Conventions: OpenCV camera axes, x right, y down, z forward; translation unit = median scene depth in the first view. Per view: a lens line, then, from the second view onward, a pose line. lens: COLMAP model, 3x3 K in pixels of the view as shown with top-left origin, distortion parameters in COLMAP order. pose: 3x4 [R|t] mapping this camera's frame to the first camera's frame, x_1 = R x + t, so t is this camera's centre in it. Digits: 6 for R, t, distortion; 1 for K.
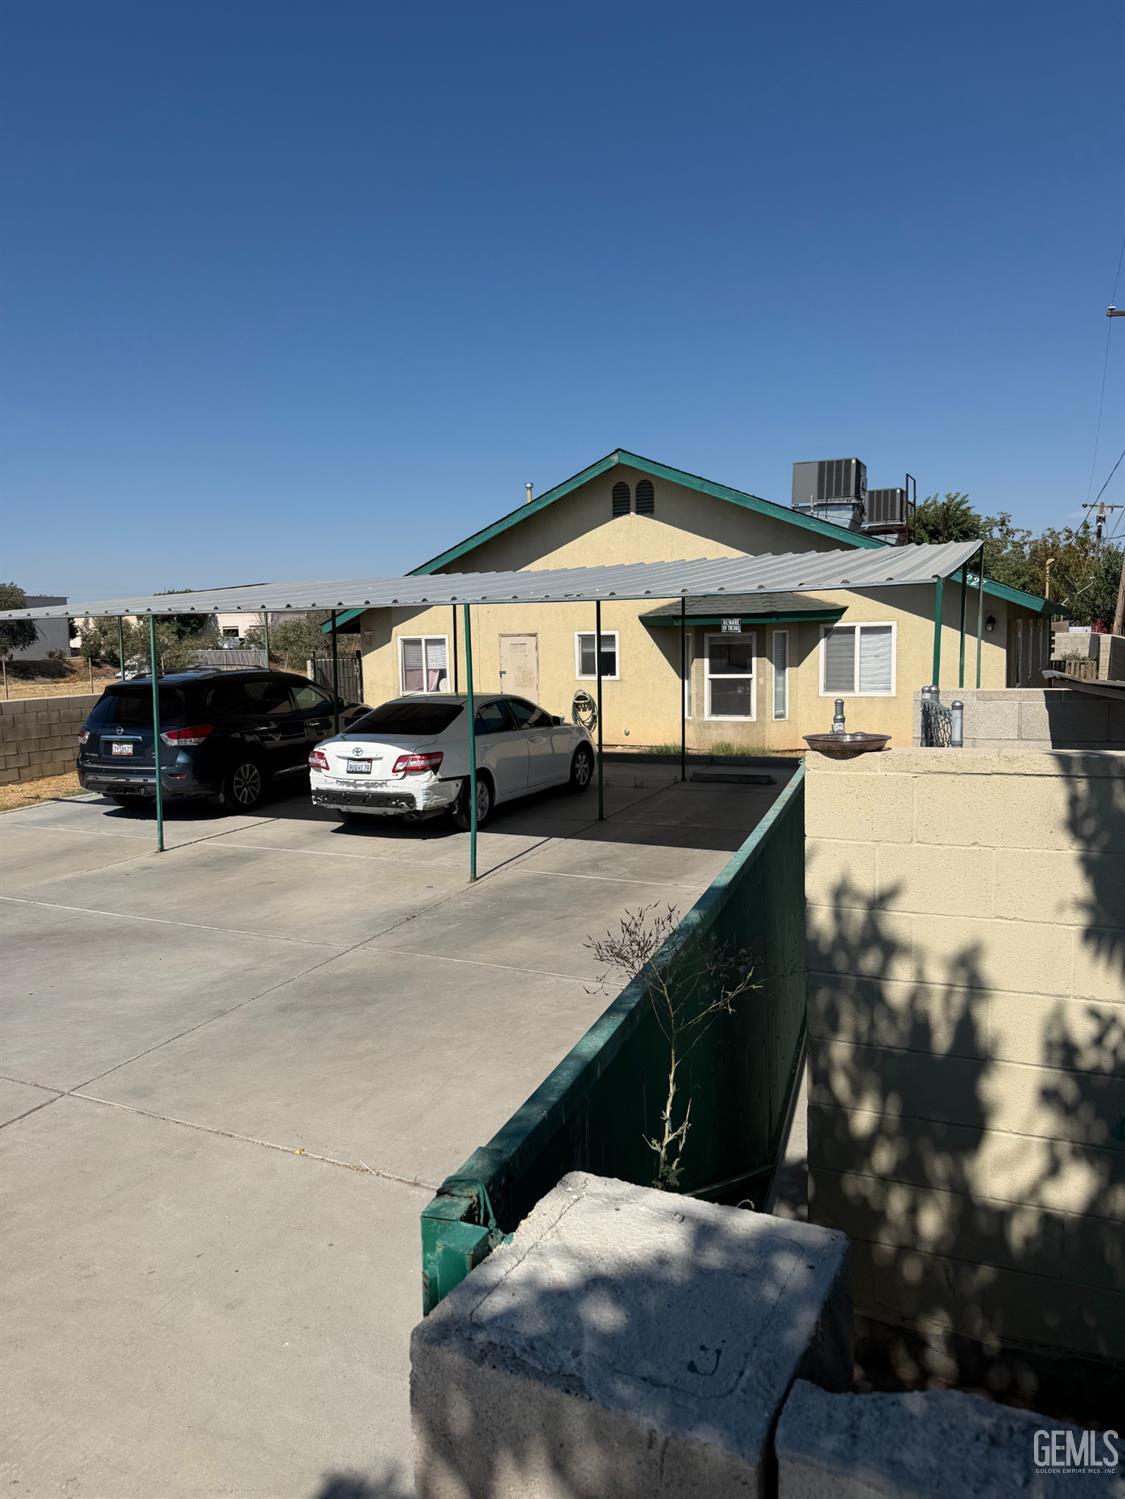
lens RADIAL K [[1026.4, 0, 556.1], [0, 1026.4, 757.8], [0, 0, 1]] dist [0.135243, -0.224520]
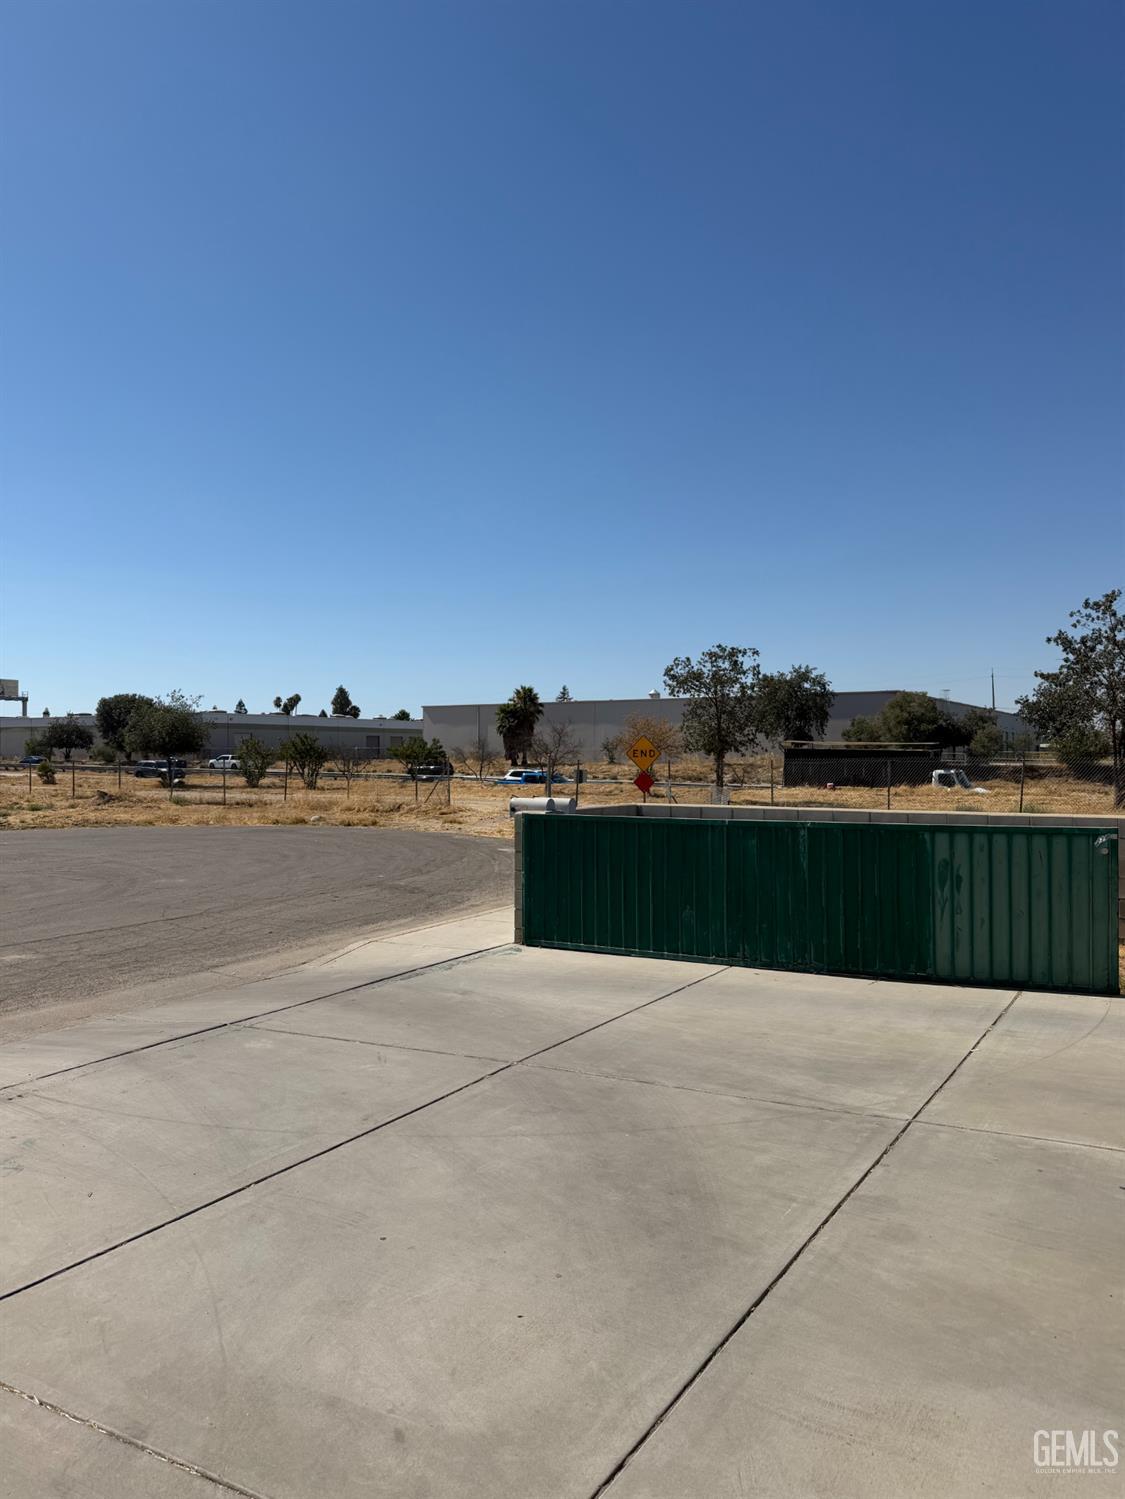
lens RADIAL K [[1062.6, 0, 562.5], [0, 1062.6, 749.5], [0, 0, 1]] dist [-0.032379, -0.001374]
pose [[-0.083373, 0.020471, -0.996308, 0.055922], [-0.108624, 0.993645, 0.029506, -0.044110], [0.990581, 0.110683, -0.080620, 0.448058]]
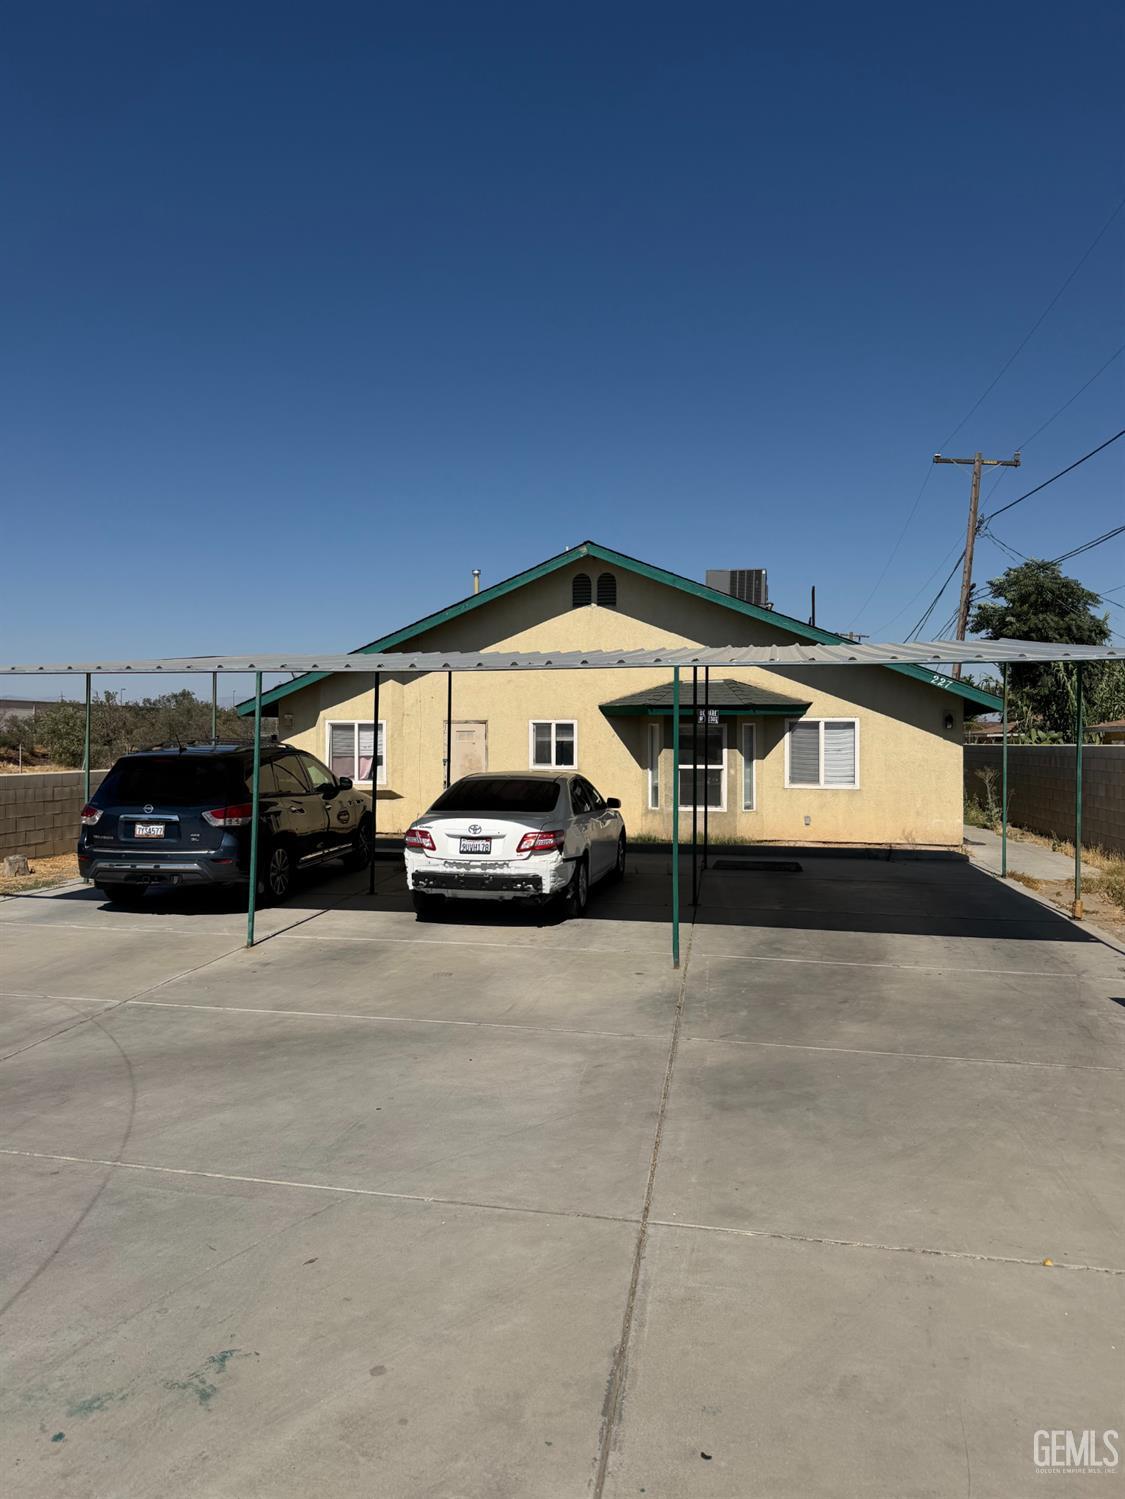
lens RADIAL K [[1026.4, 0, 556.1], [0, 1026.4, 757.8], [0, 0, 1]] dist [0.135243, -0.224520]
pose [[0.969013, 0.021533, 0.246071, -0.226691], [0.004382, 0.994537, -0.104288, 0.017039], [-0.246973, 0.102135, 0.963625, 0.069291]]
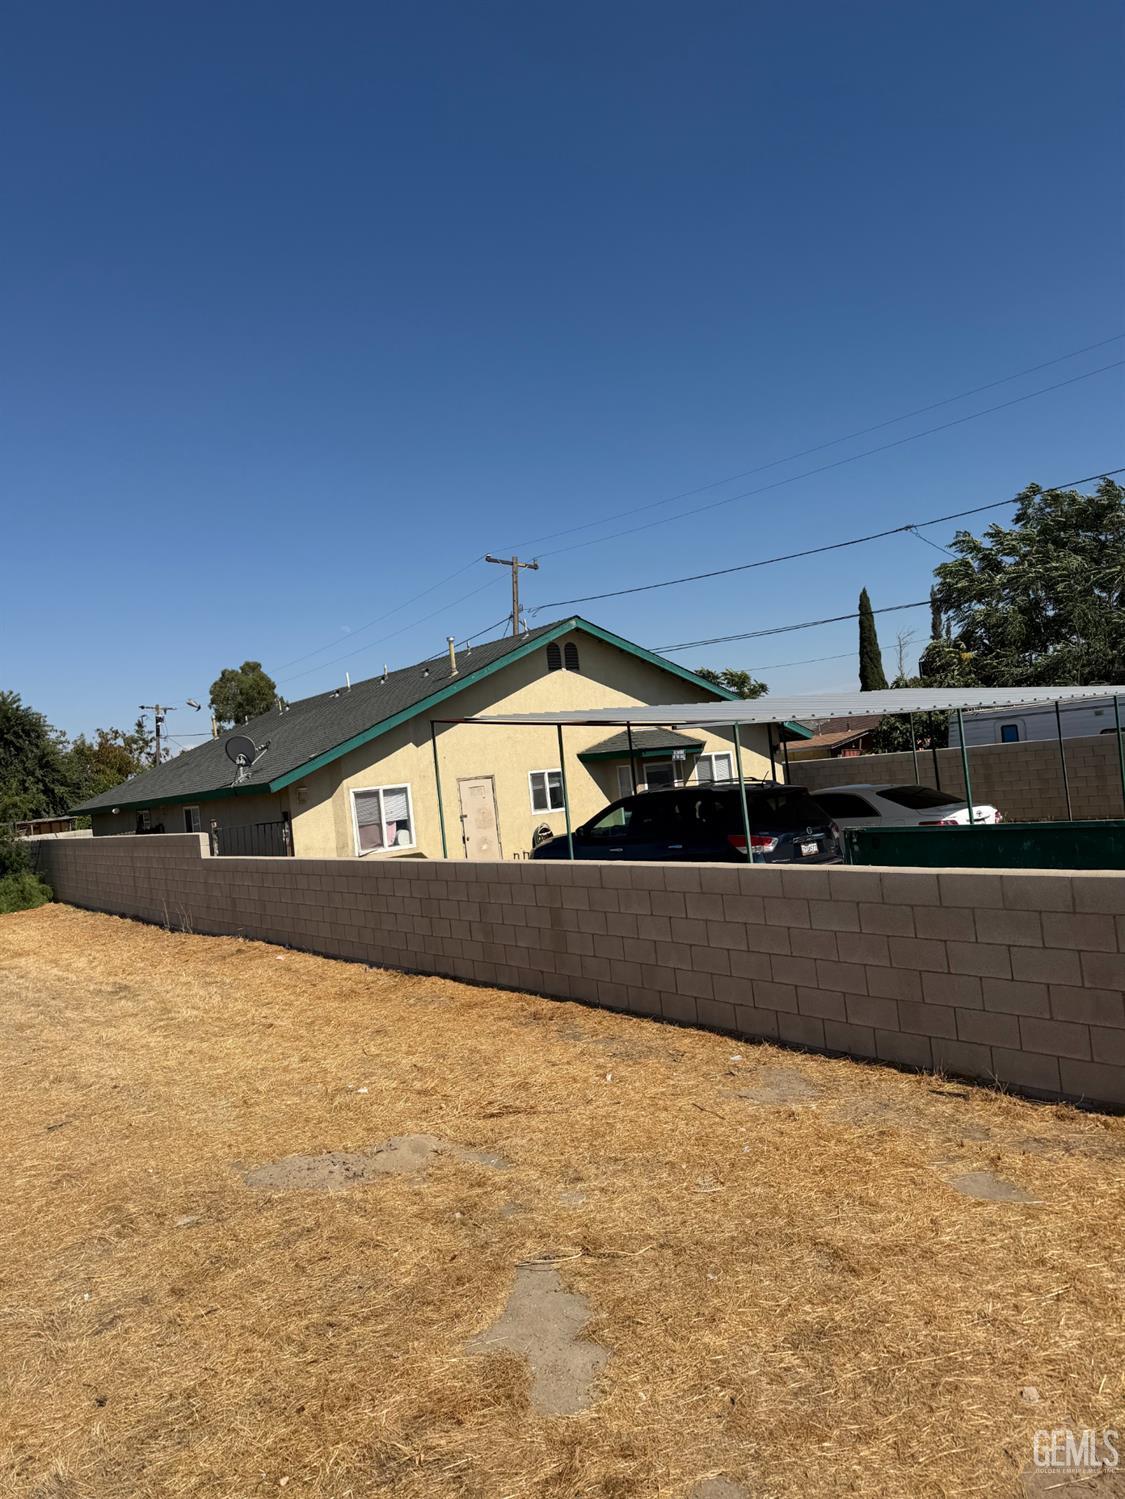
lens RADIAL K [[1026.4, 0, 556.1], [0, 1026.4, 757.8], [0, 0, 1]] dist [0.135243, -0.224520]
pose [[0.477623, -0.013509, 0.878461, -1.065569], [0.190862, 0.977598, -0.088739, -0.039549], [-0.857582, 0.210049, 0.469502, 0.532705]]
